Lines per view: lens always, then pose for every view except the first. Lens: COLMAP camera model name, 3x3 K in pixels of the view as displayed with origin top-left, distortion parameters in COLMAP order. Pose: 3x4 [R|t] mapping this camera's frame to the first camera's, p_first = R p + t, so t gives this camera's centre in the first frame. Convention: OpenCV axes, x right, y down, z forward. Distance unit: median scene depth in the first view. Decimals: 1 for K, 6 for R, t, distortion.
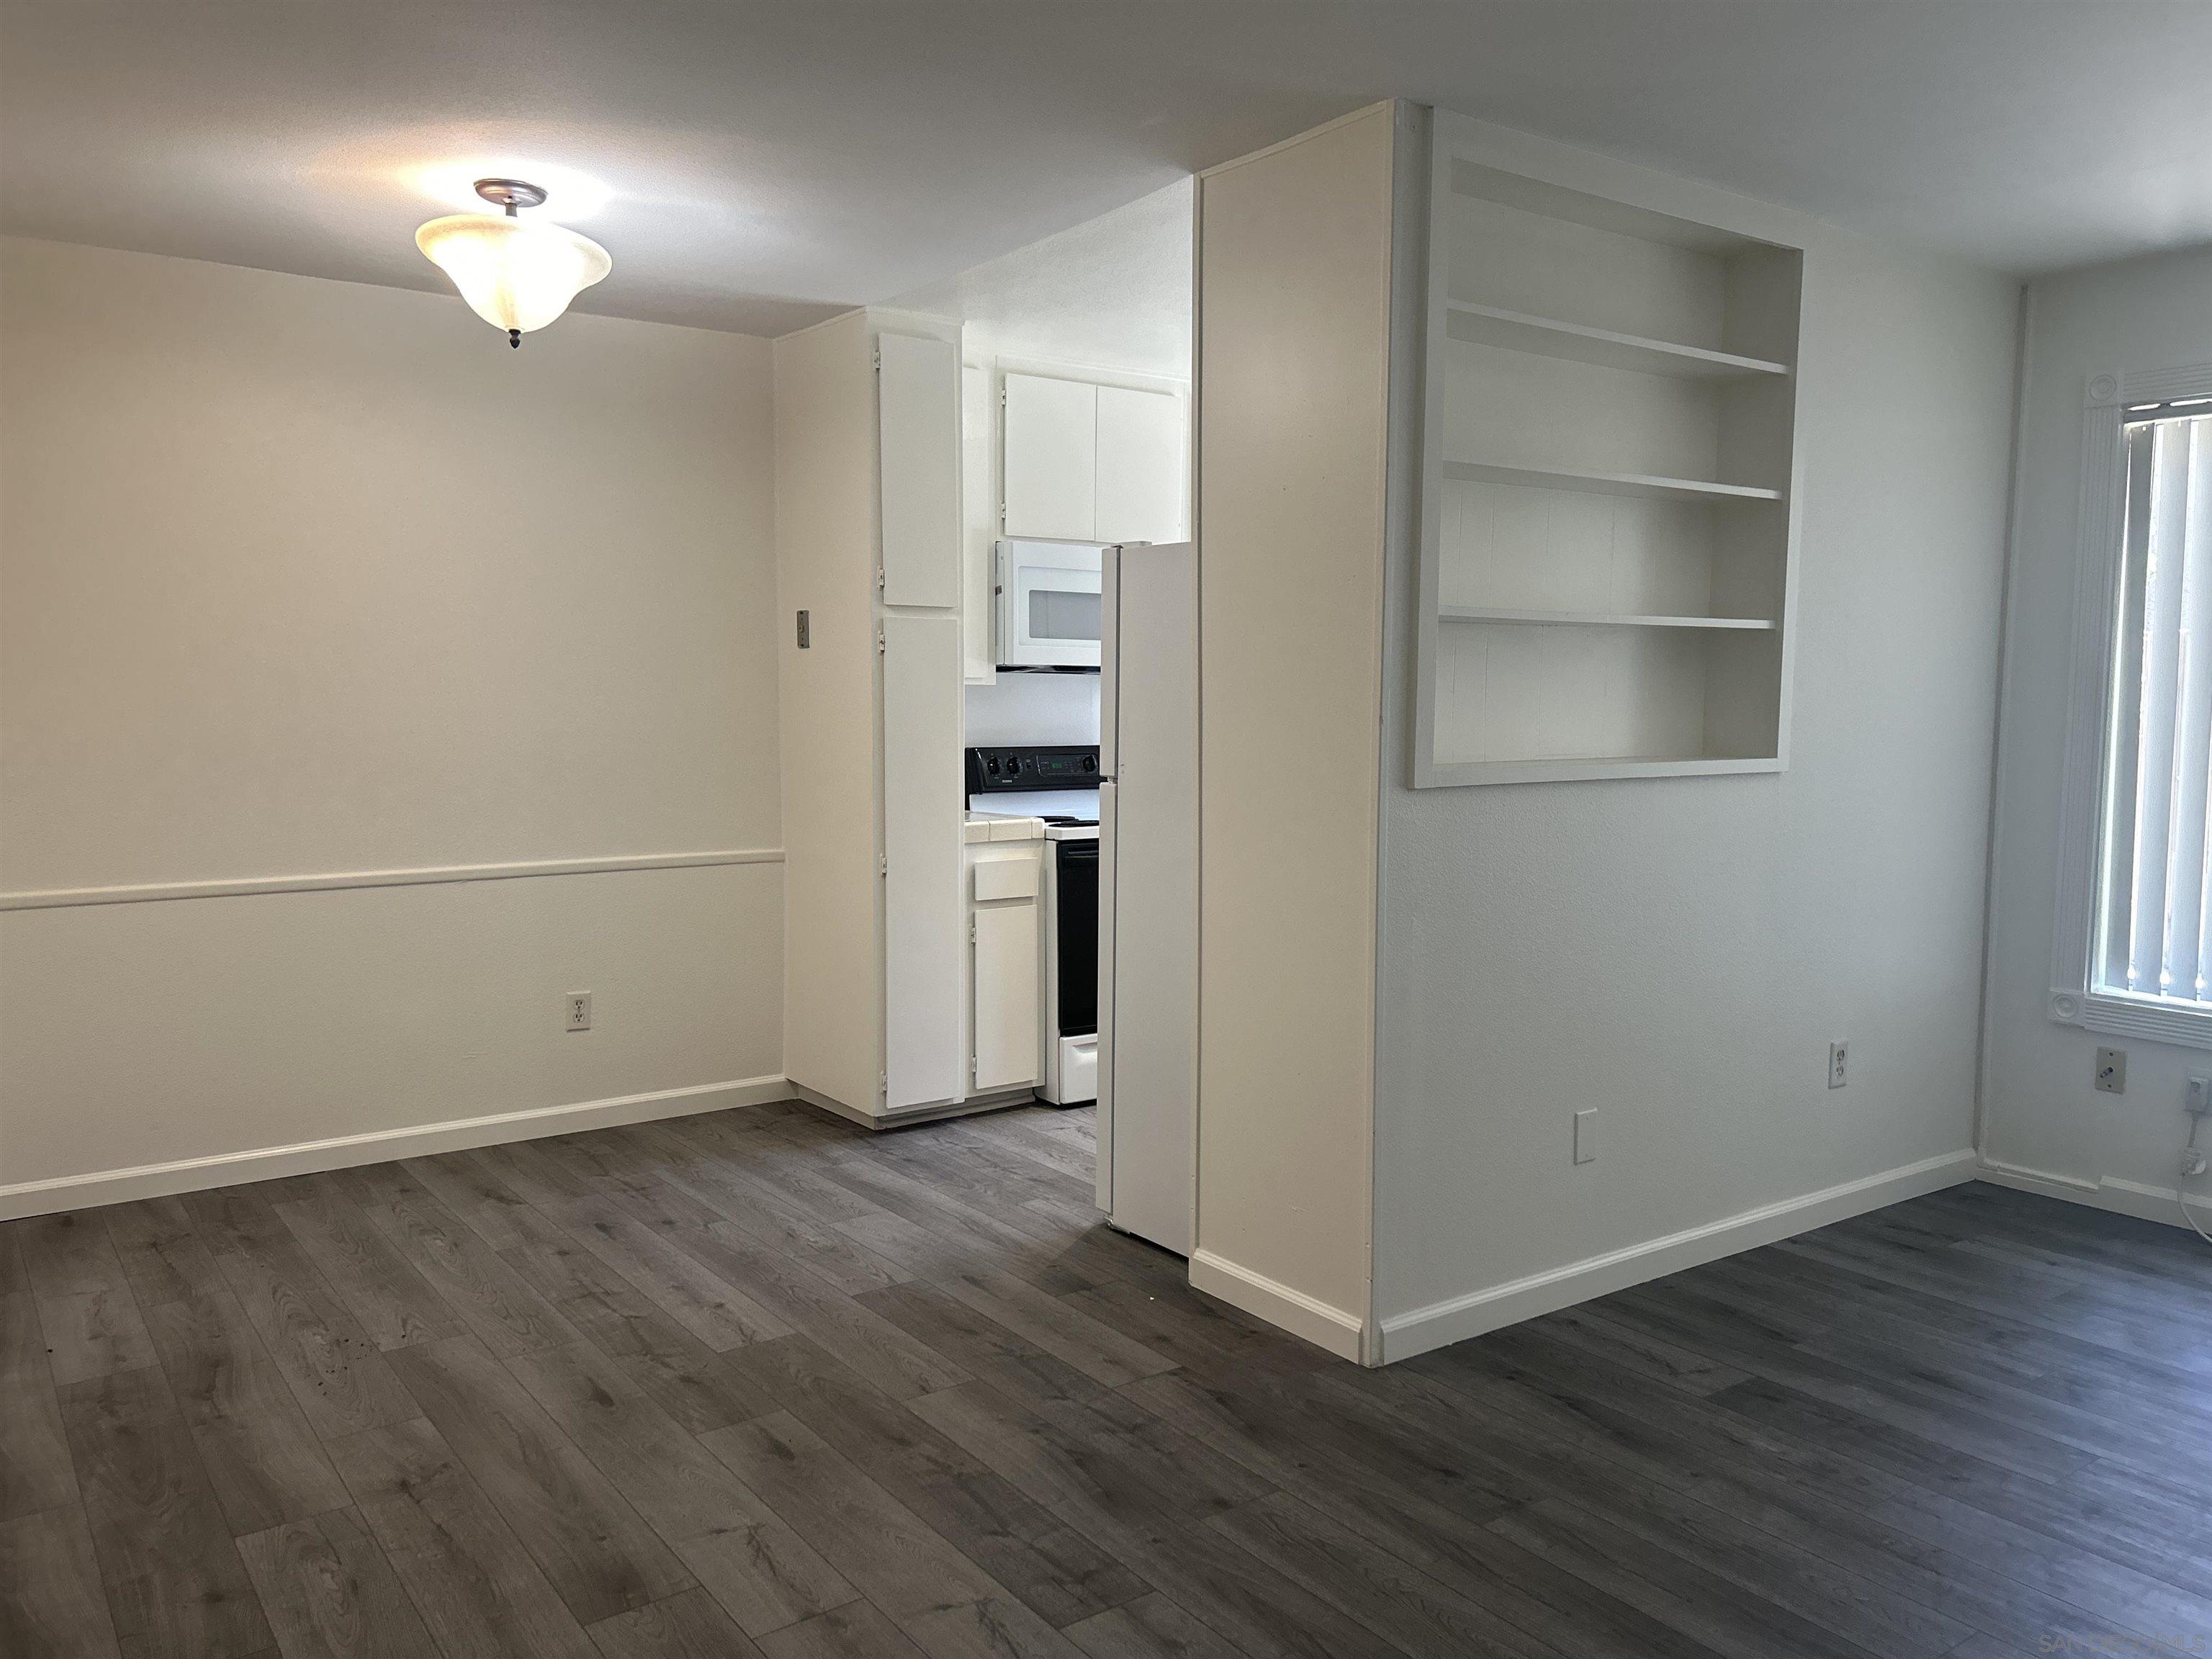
lens RADIAL K [[1691.3, 0, 1106.0], [0, 1691.3, 829.5], [0, 0, 1]] dist [0.062034, -0.063118]
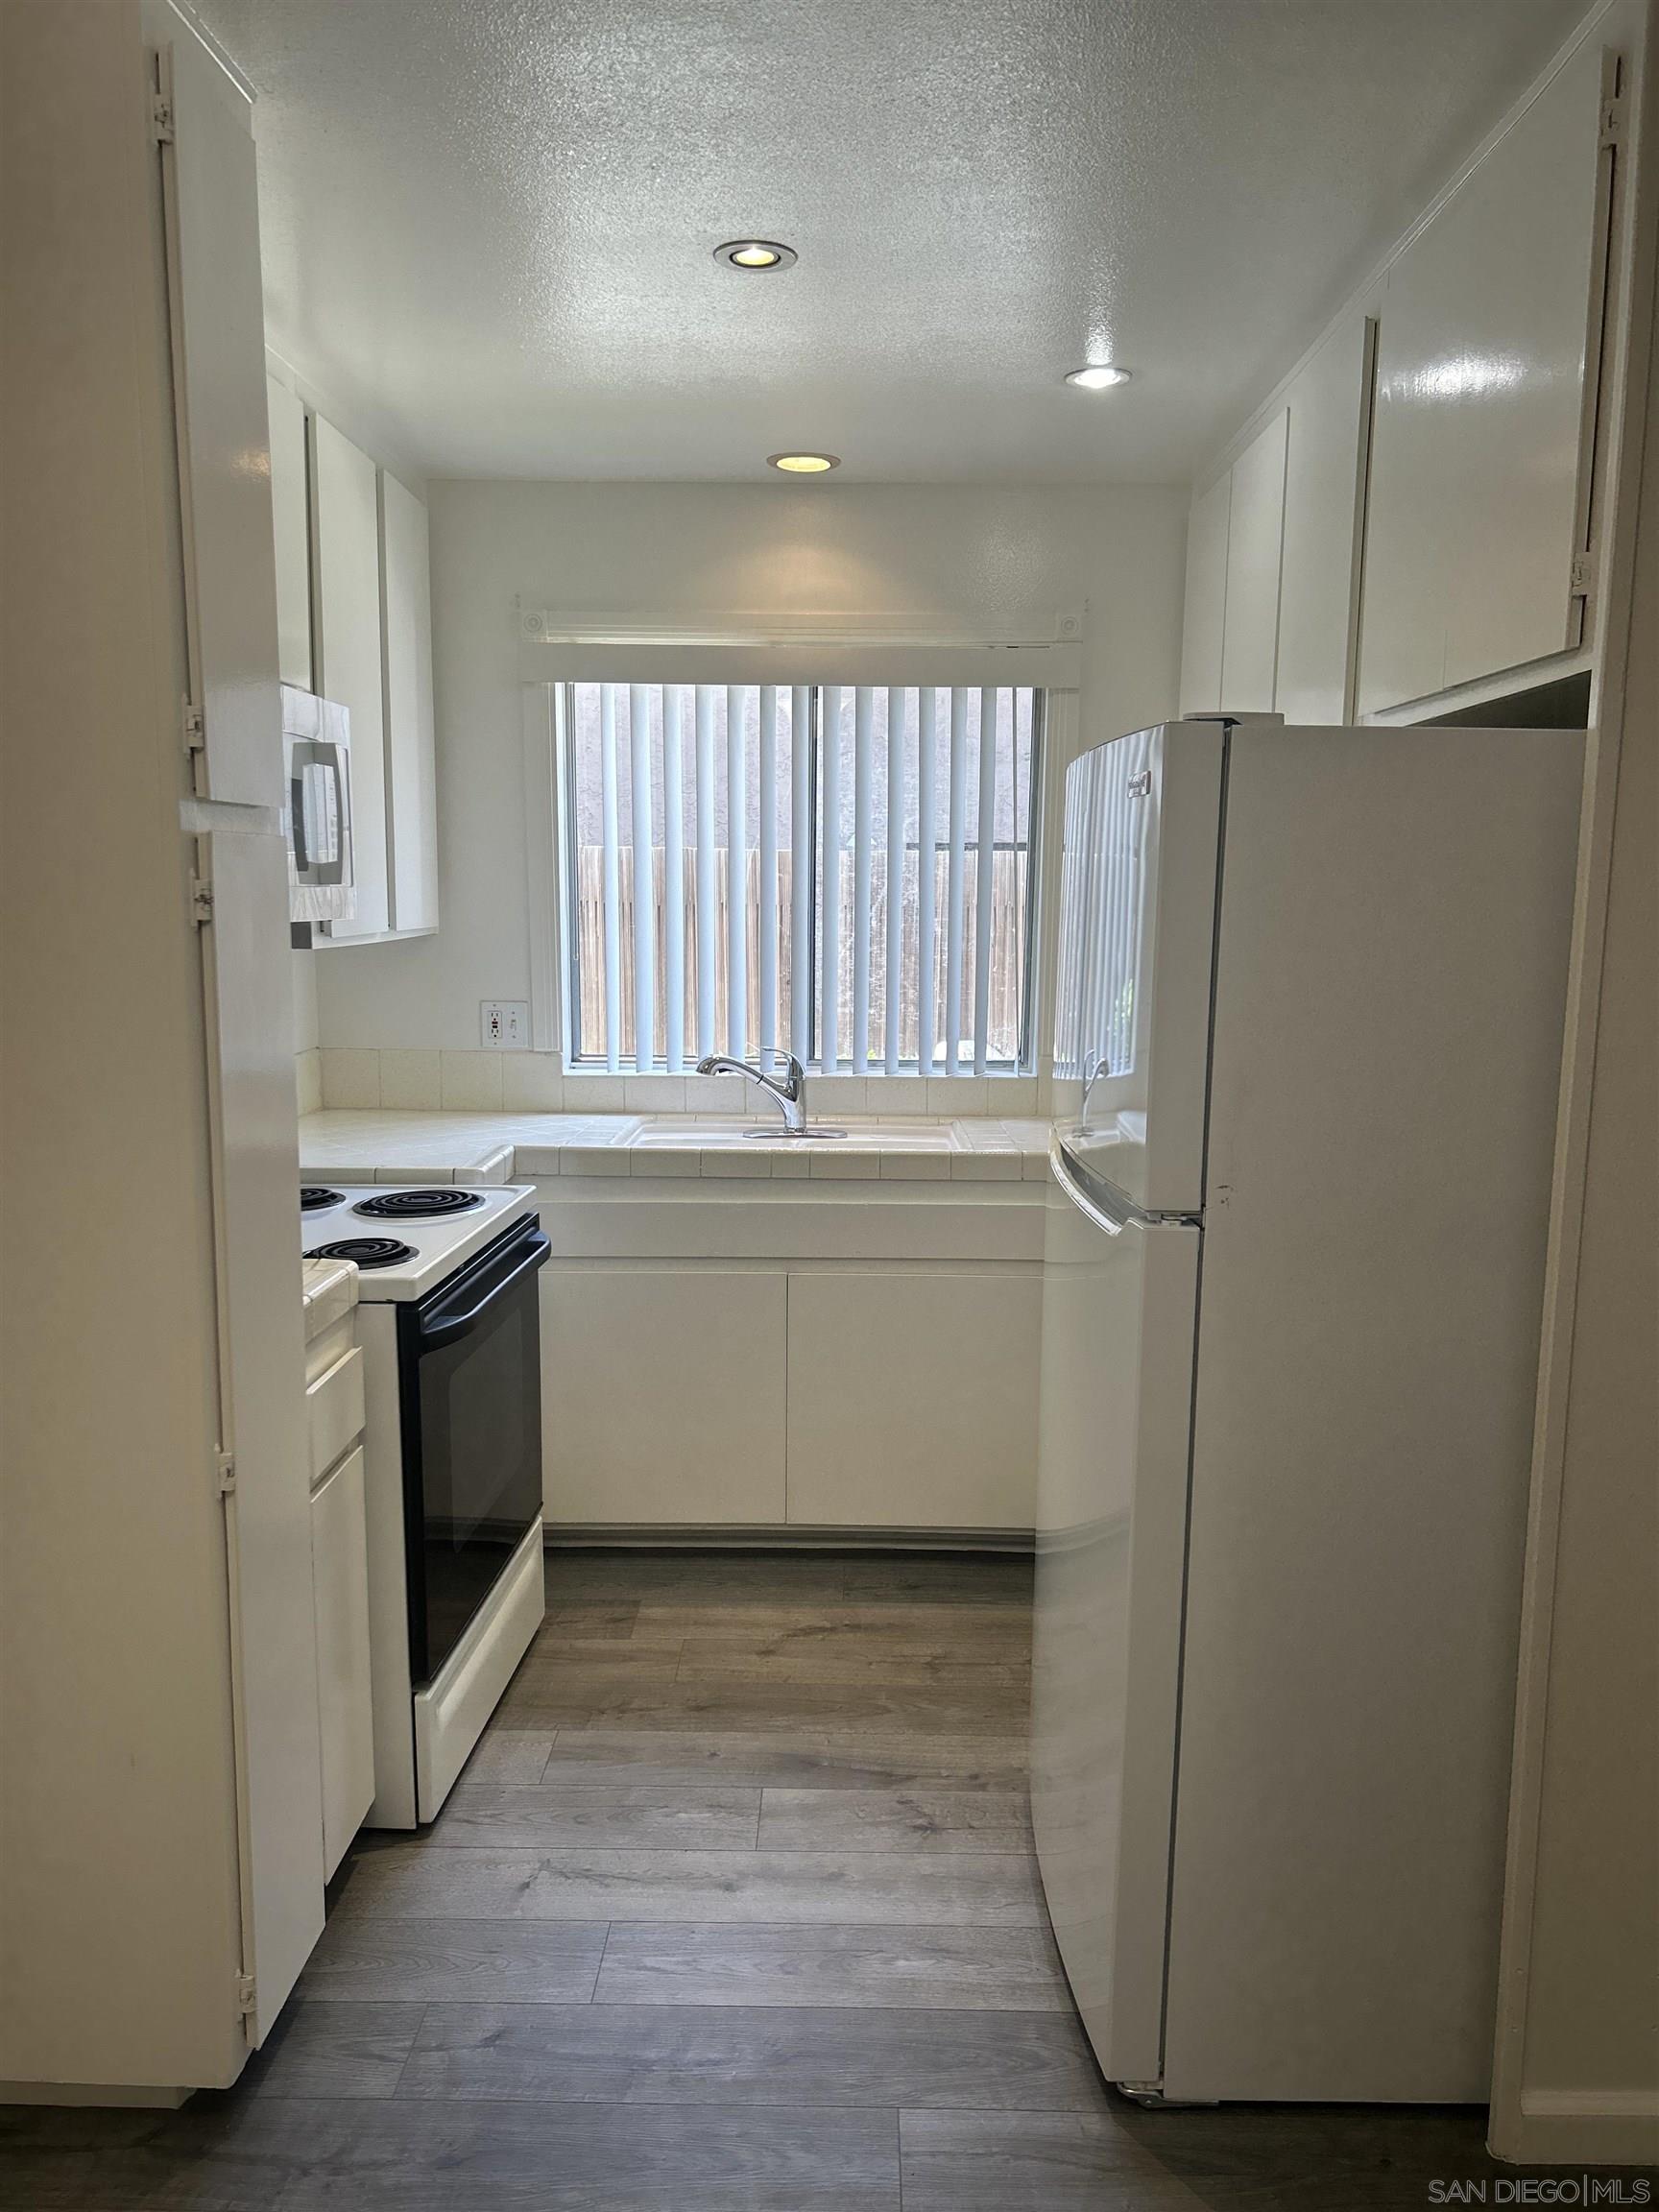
lens RADIAL K [[1691.3, 0, 829.5], [0, 1691.3, 1106.0], [0, 0, 1]] dist [0.062034, -0.063118]
pose [[0.600777, -0.103099, 0.792741, -0.500618], [0.063787, 0.994669, 0.081019, -0.121456], [-0.796868, 0.001892, 0.604150, 0.919681]]
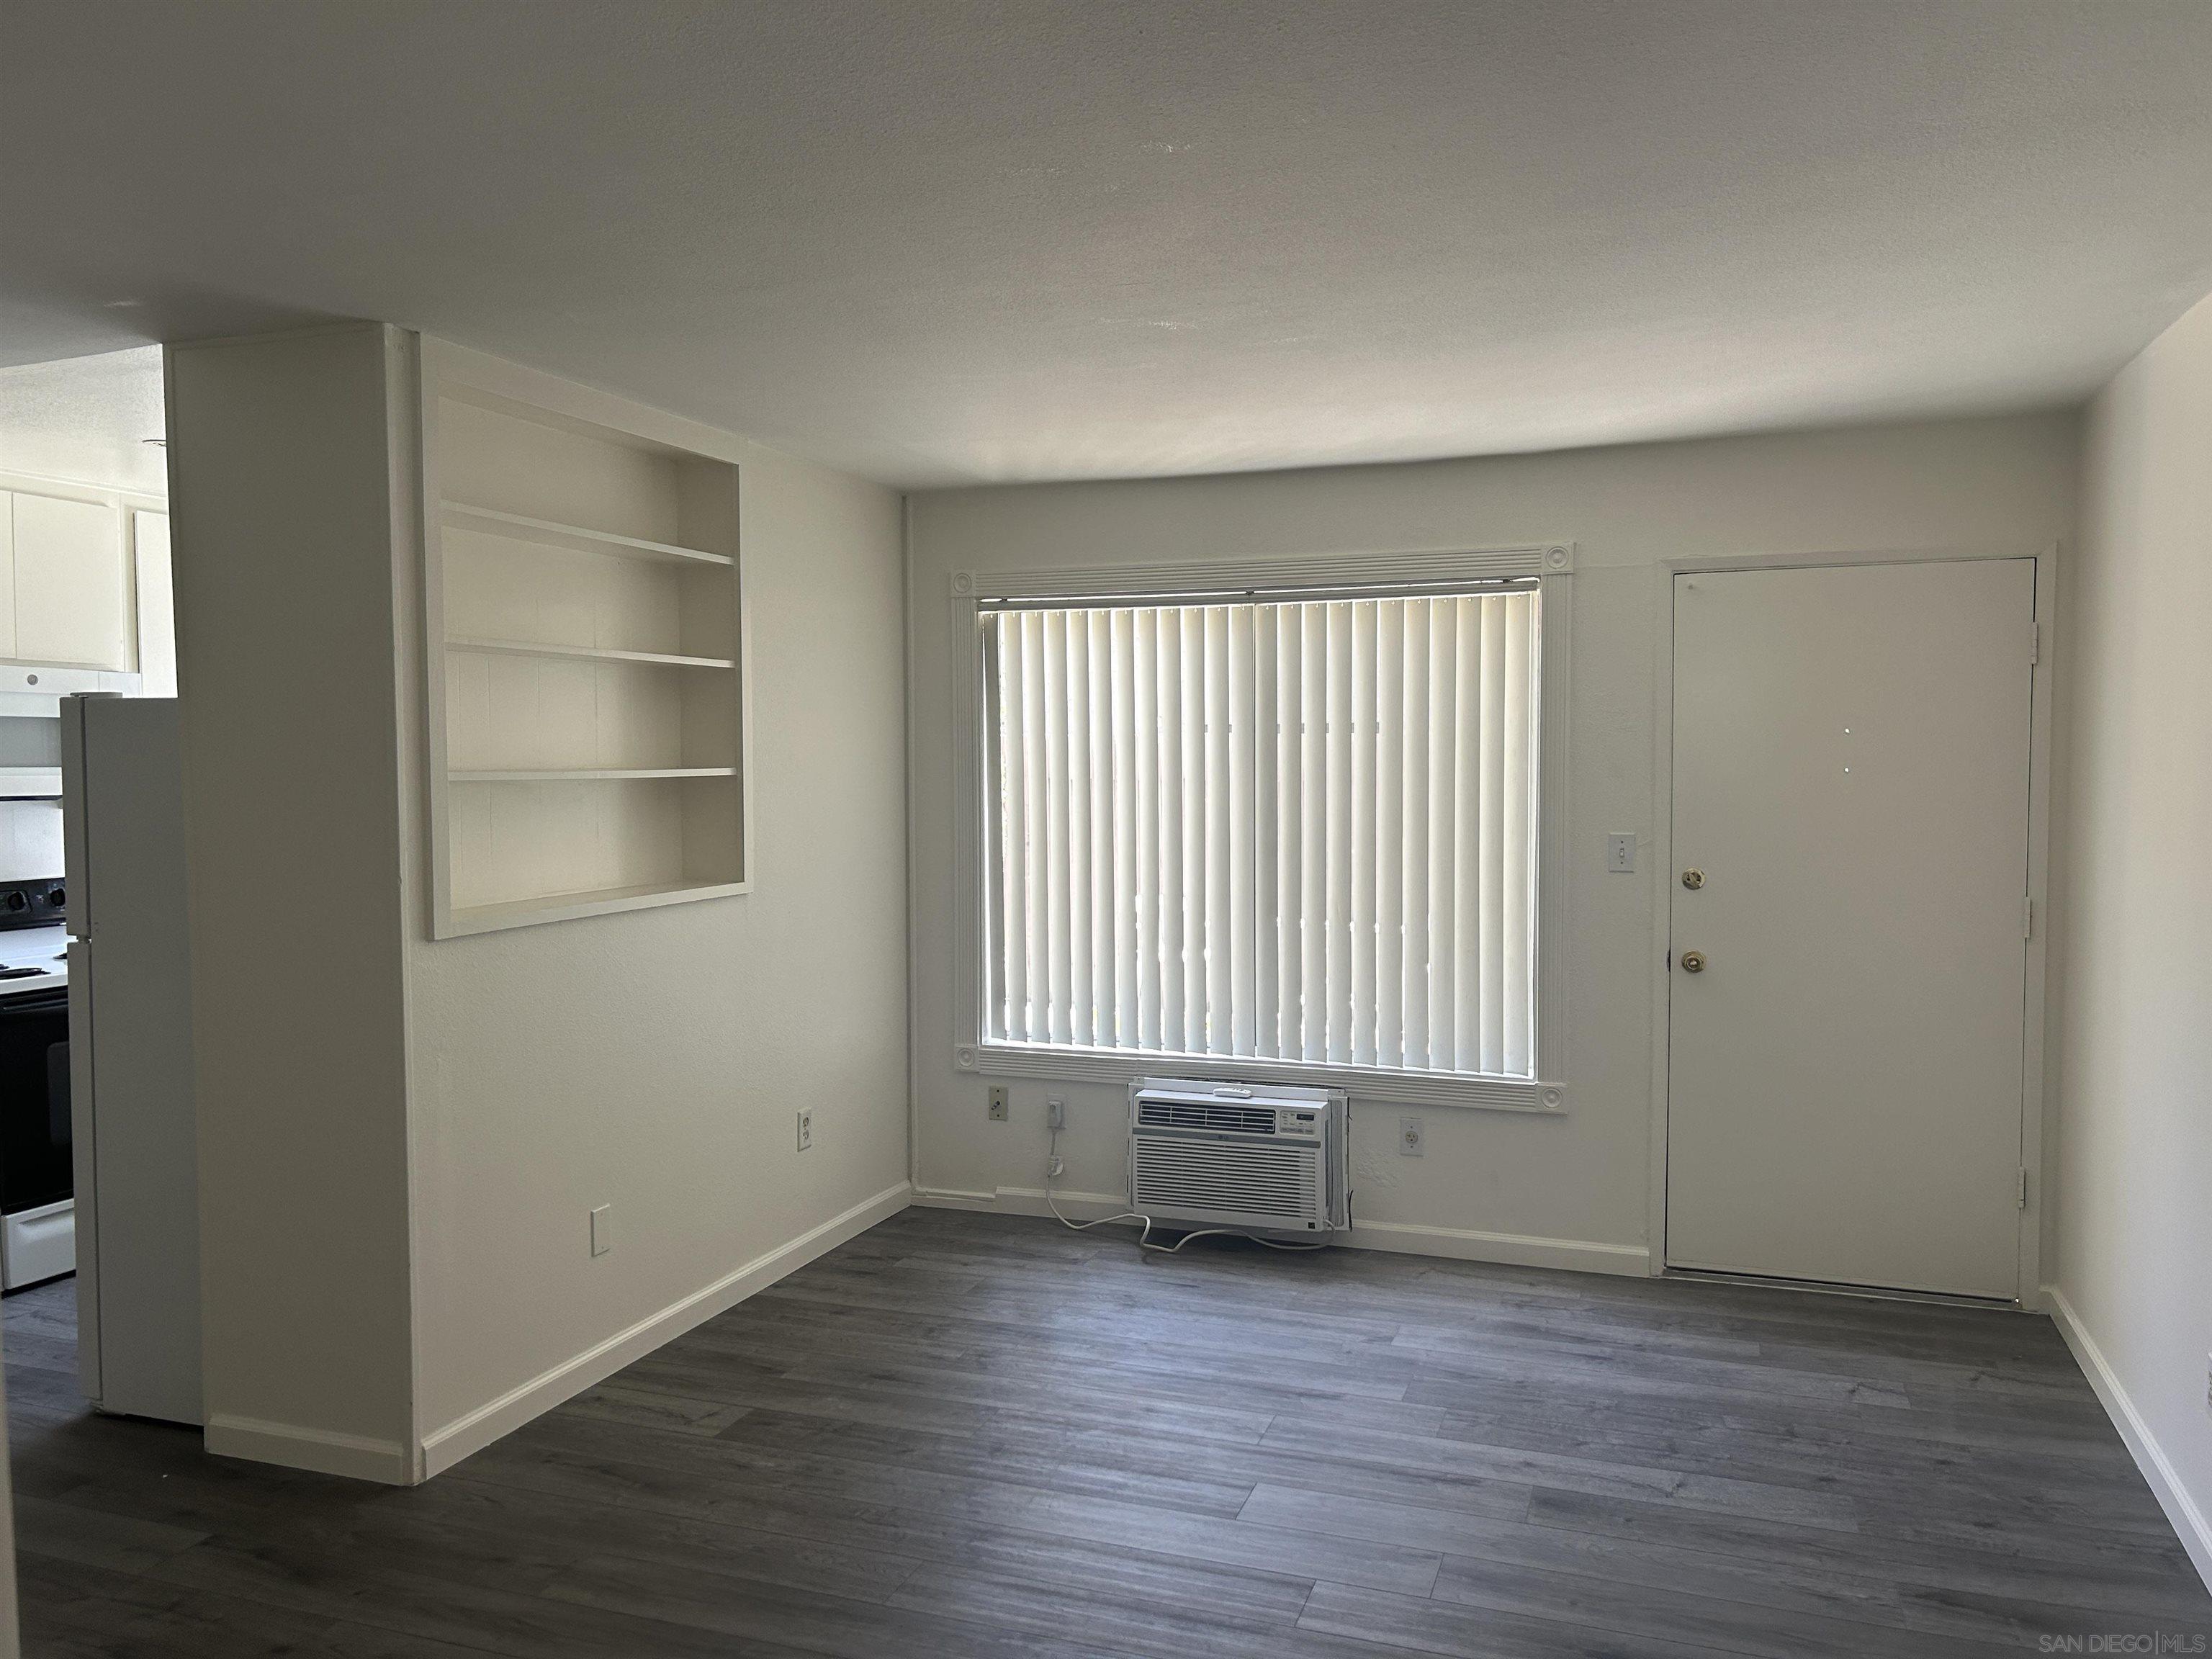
lens RADIAL K [[1691.3, 0, 1106.0], [0, 1691.3, 829.5], [0, 0, 1]] dist [0.062034, -0.063118]
pose [[0.828859, -0.037289, 0.558213, -0.064669], [0.057751, 0.998149, -0.019074, -0.046196], [-0.556468, 0.048047, 0.829479, -0.141966]]
